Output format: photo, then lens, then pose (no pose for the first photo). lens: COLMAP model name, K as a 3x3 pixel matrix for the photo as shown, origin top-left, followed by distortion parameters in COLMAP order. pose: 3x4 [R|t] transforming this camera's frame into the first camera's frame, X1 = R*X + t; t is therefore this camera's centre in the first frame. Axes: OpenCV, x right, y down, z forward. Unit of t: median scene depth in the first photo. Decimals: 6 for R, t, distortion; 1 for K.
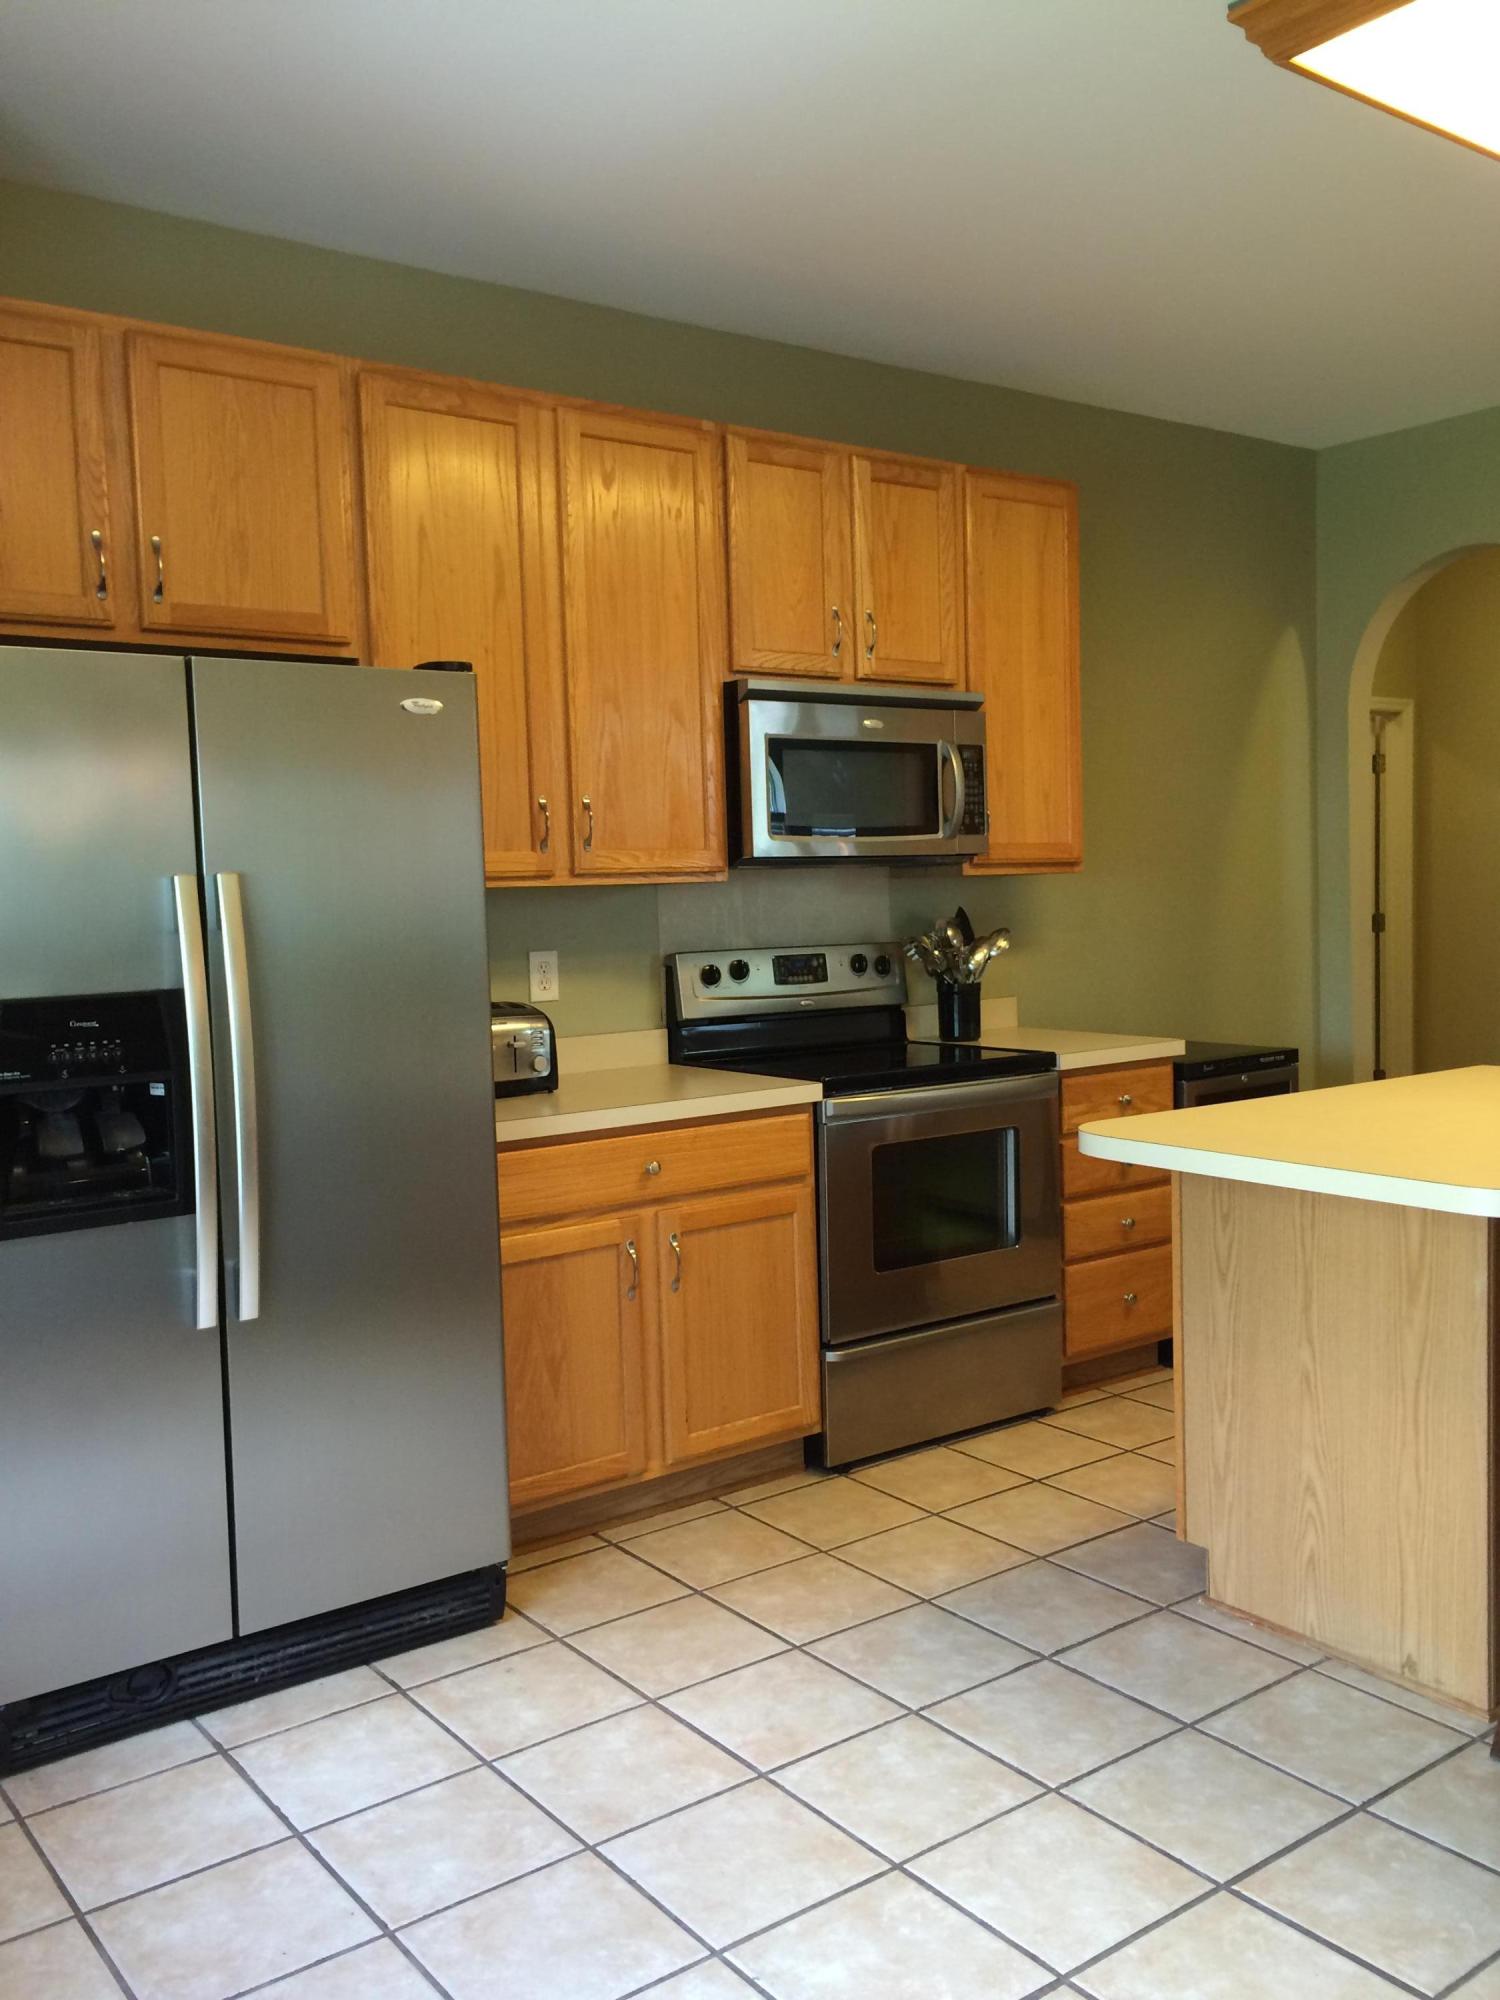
lens RADIAL K [[1716.9, 0, 759.5], [0, 1716.9, 993.3], [0, 0, 1]] dist [0.092583, -0.131608]
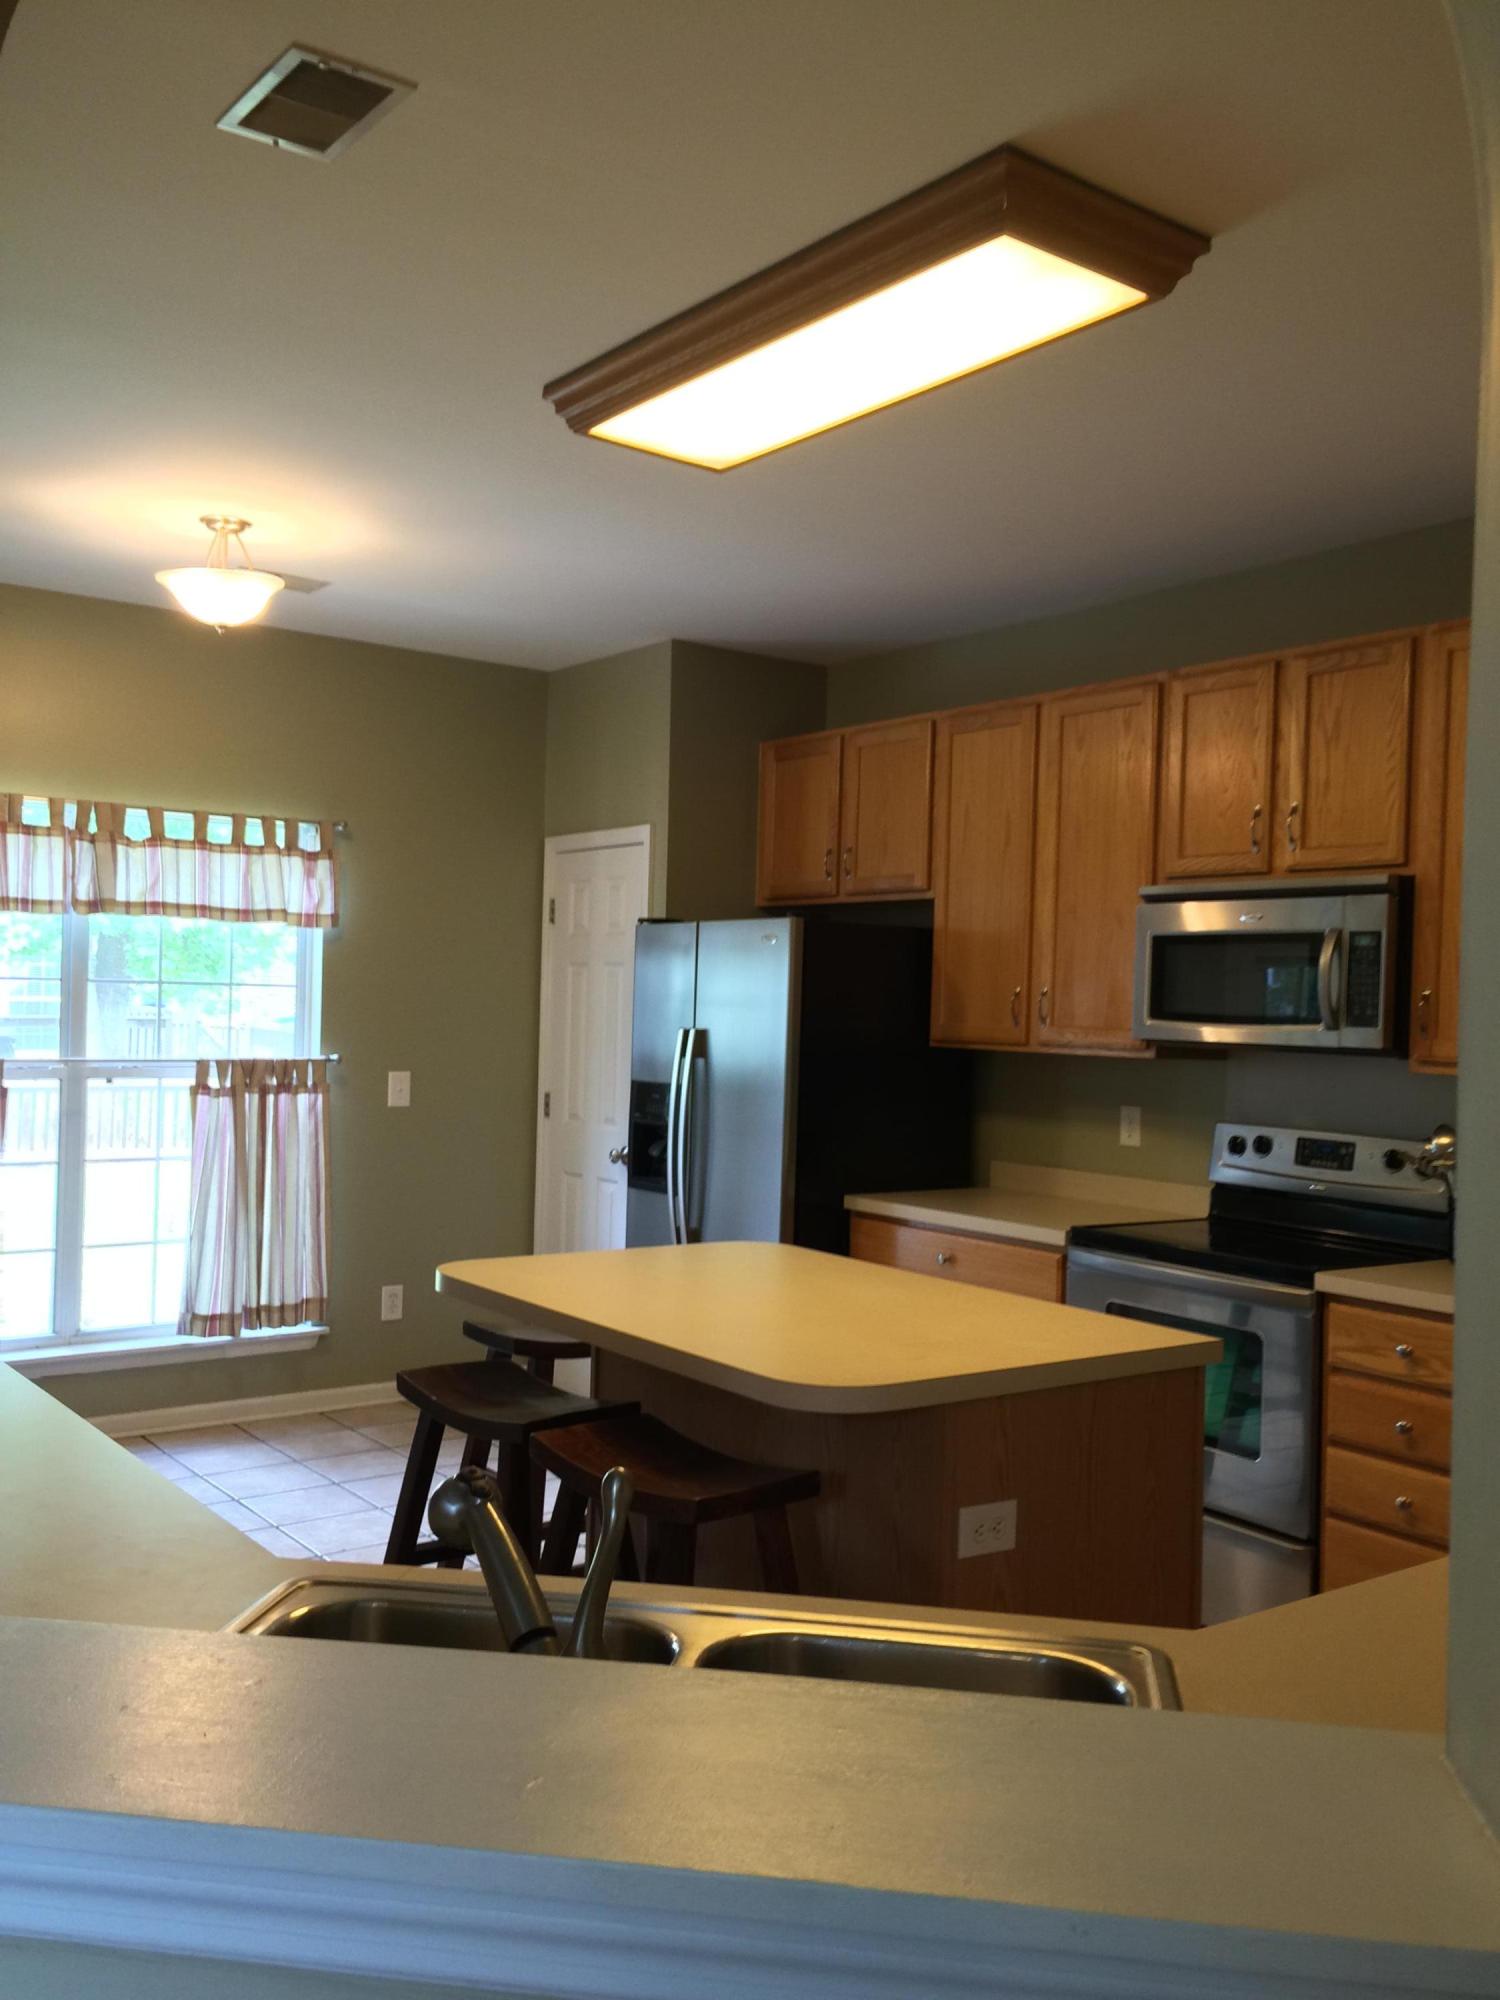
lens RADIAL K [[1716.9, 0, 759.5], [0, 1716.9, 993.3], [0, 0, 1]] dist [0.092583, -0.131608]
pose [[-0.006309, 0.020295, -0.999774, 1.340925], [-0.090507, 0.995679, 0.020783, -0.128007], [0.995876, 0.090617, -0.004445, 0.864983]]
